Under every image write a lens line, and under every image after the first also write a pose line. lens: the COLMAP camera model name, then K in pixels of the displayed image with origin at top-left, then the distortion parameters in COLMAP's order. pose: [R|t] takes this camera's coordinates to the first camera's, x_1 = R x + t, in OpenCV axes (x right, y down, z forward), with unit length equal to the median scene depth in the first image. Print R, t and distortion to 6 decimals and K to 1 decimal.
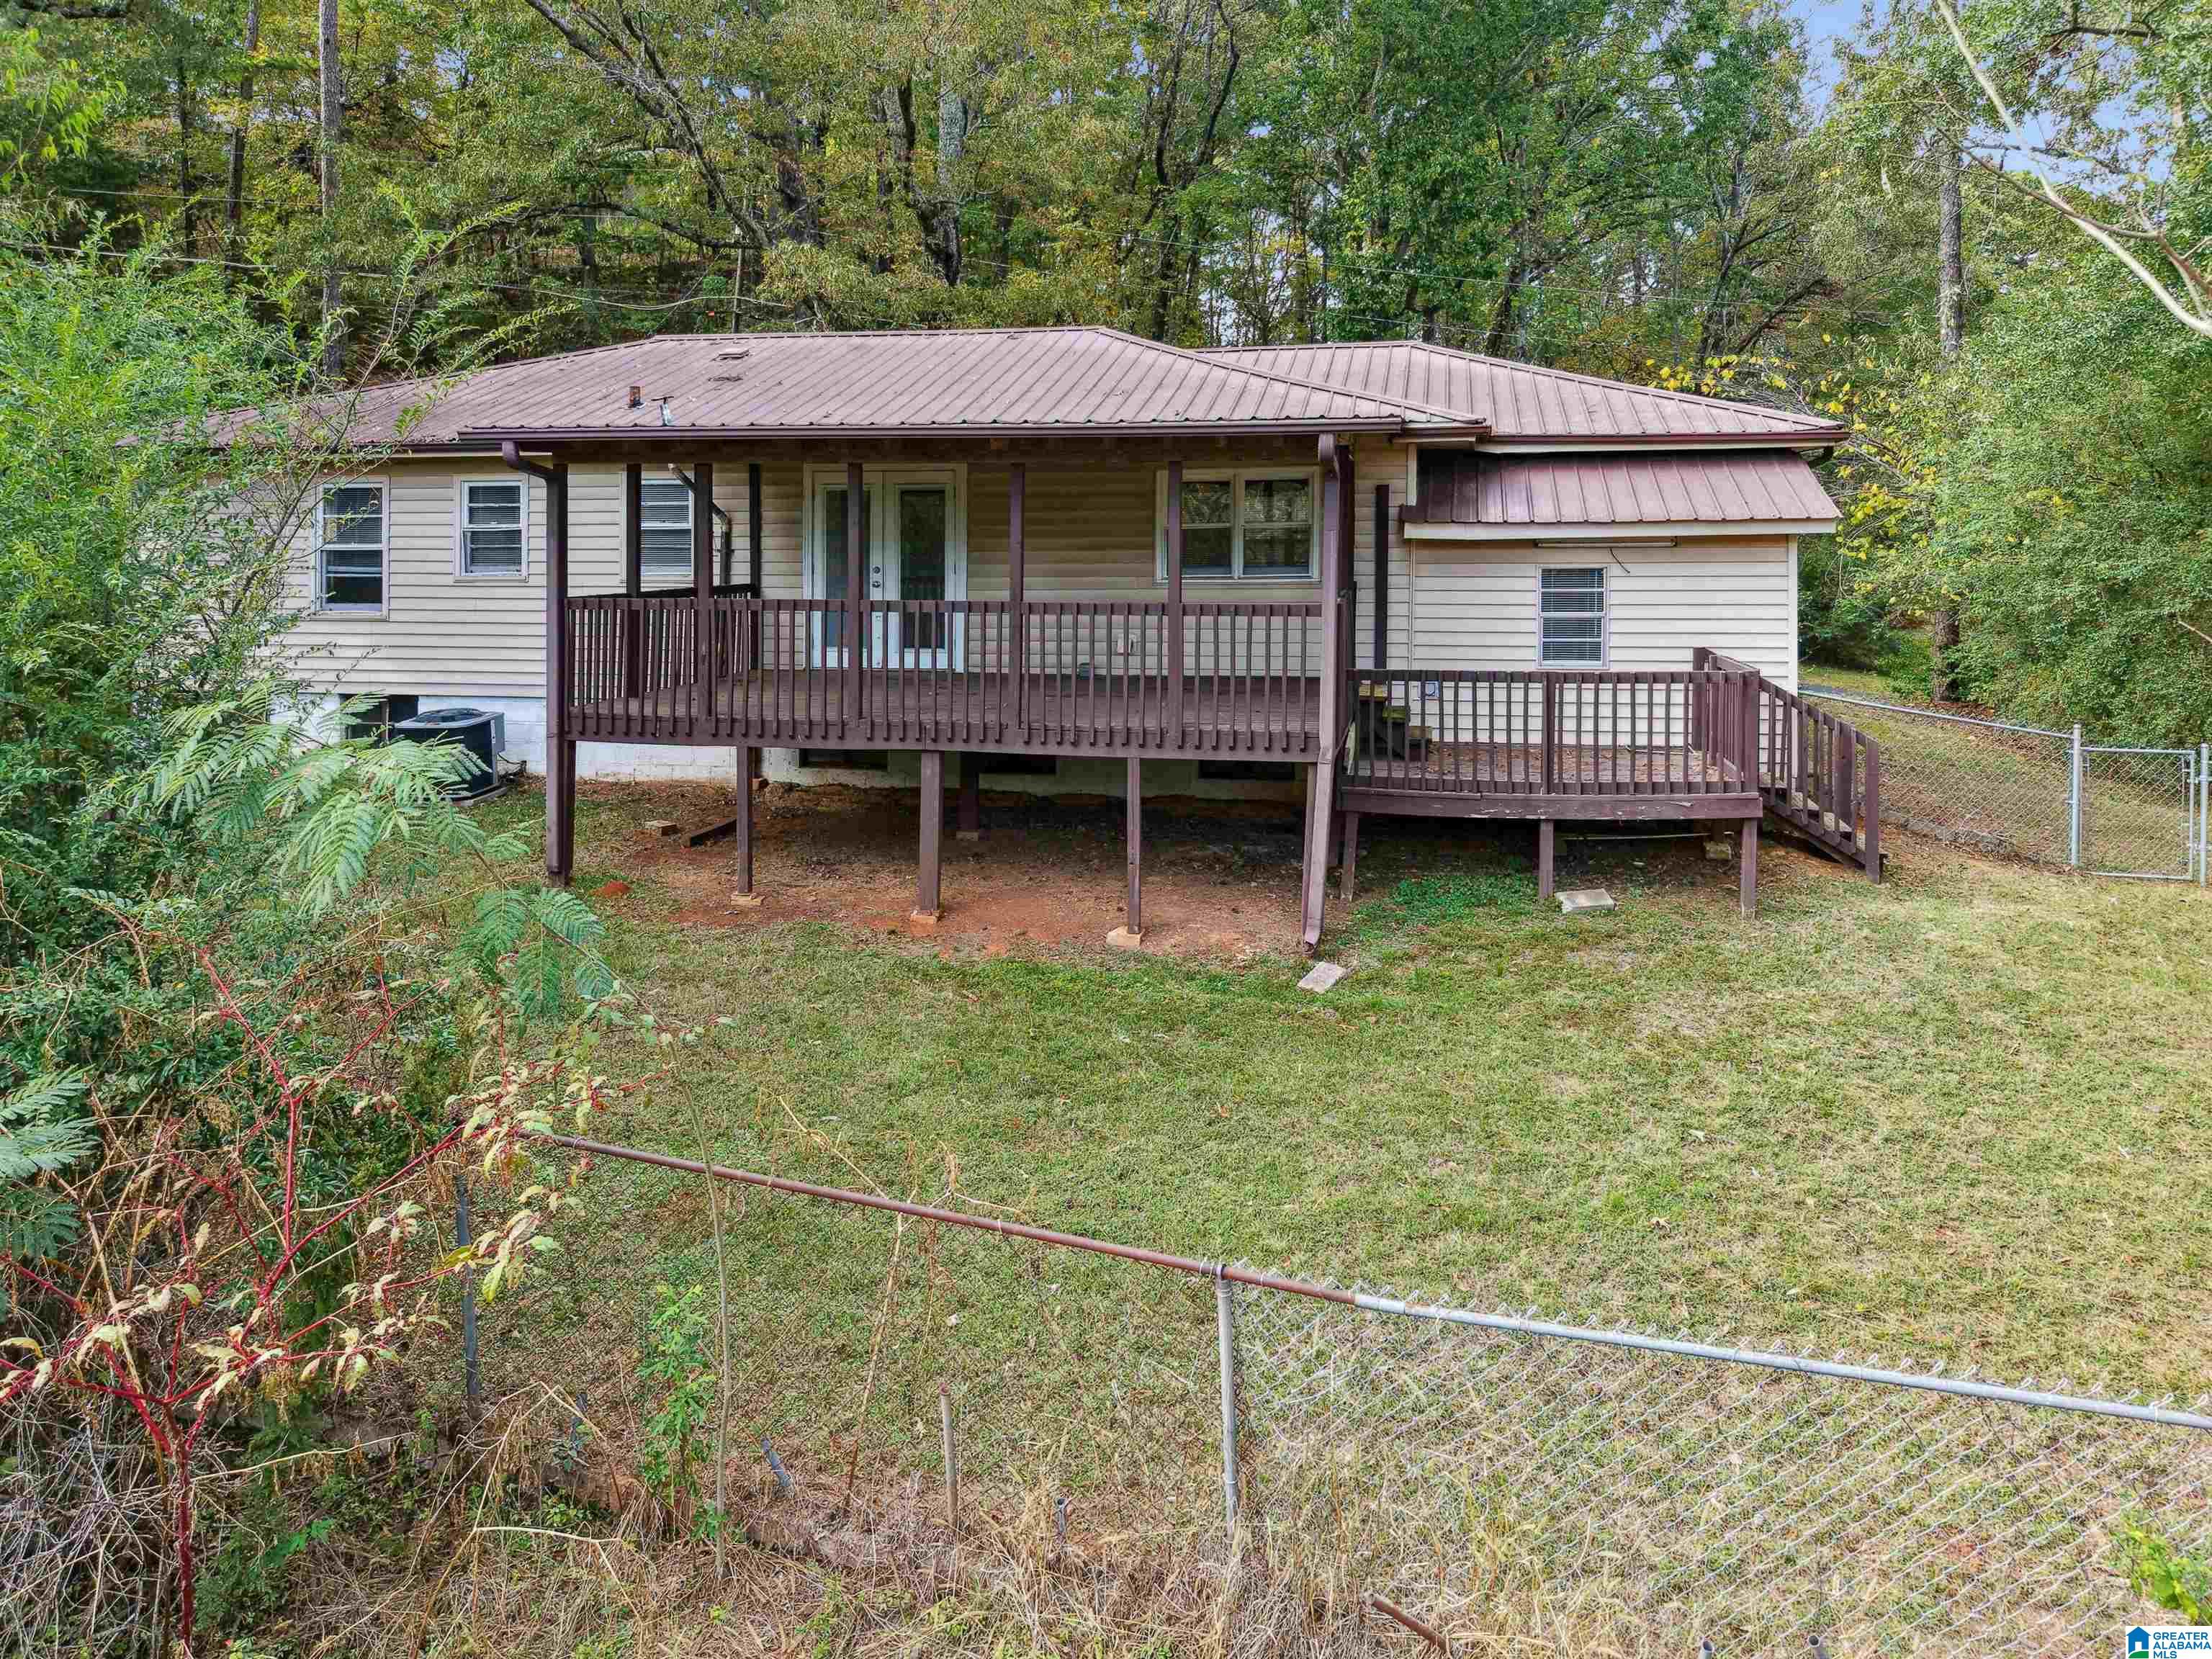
lens RADIAL K [[1530.8, 0, 1106.0], [0, 1530.8, 829.5], [0, 0, 1]] dist [0.042273, -0.053748]
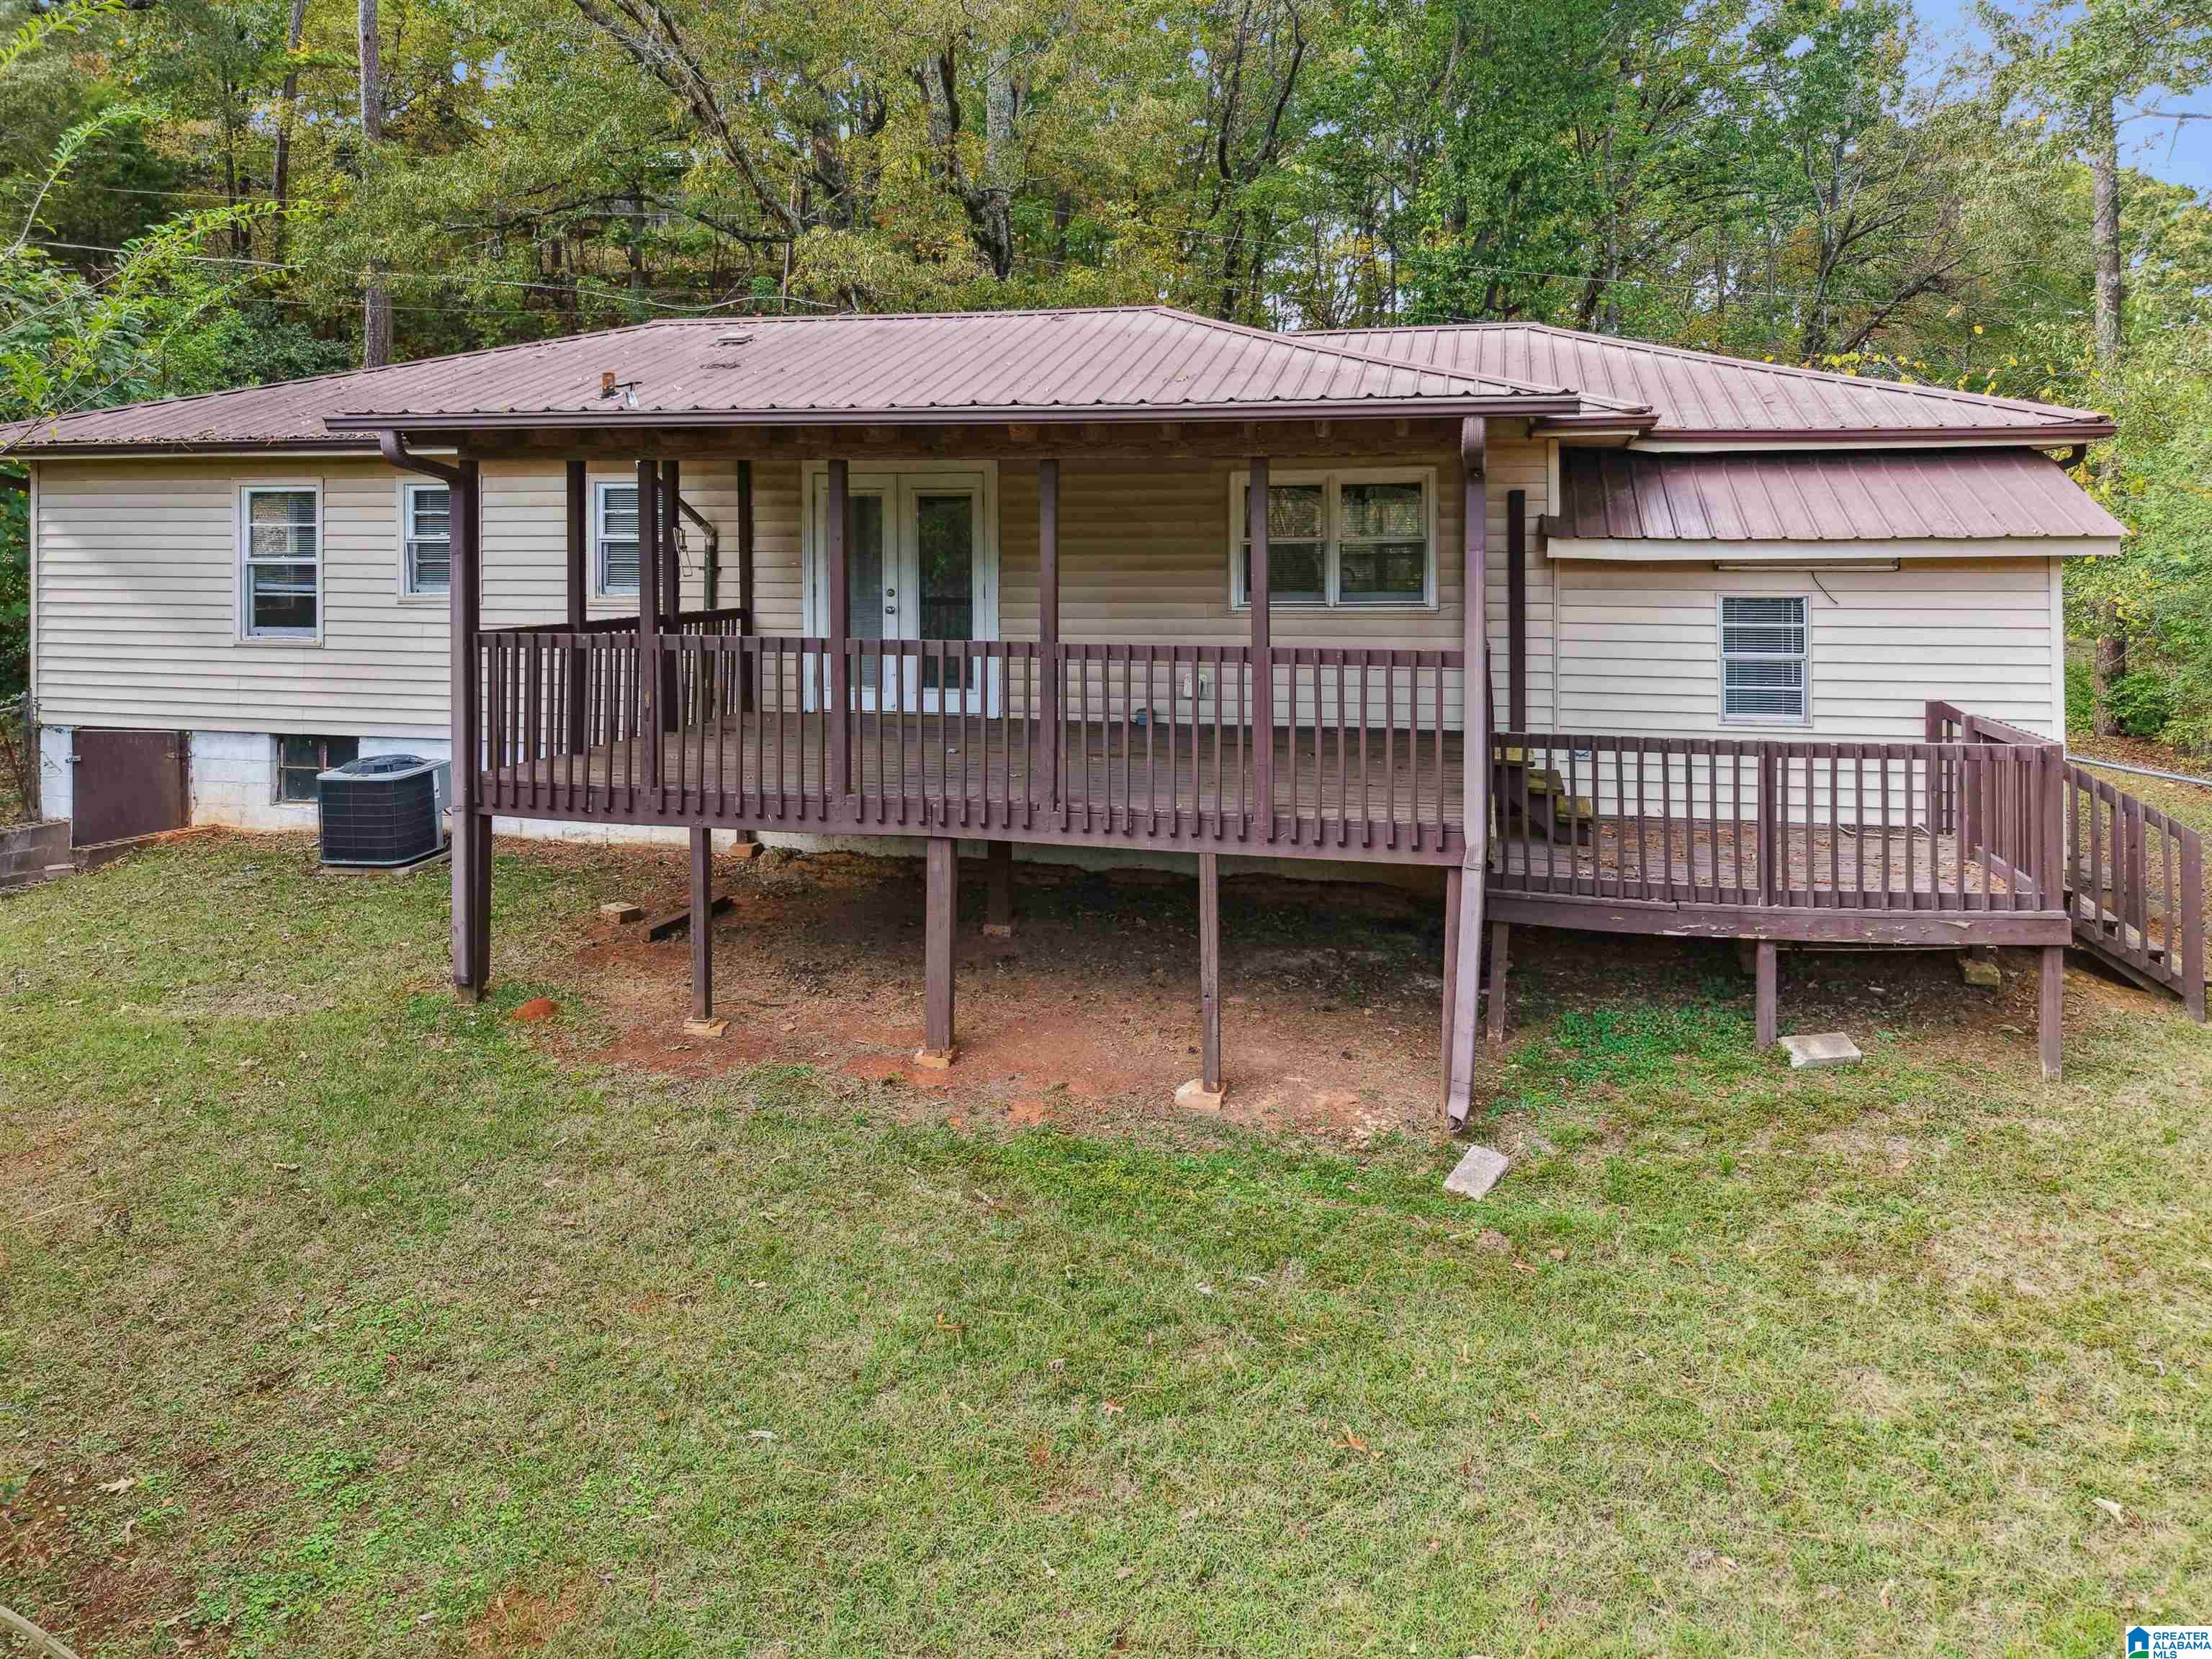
lens RADIAL K [[1540.3, 0, 1289.6], [0, 1540.3, 827.3], [0, 0, 1]] dist [-0.008864, 0.042210]
pose [[0.997169, -0.012655, 0.074116, 0.001605], [0.013173, 0.999892, -0.006517, -0.044494], [-0.074025, 0.007475, 0.997228, 0.206415]]
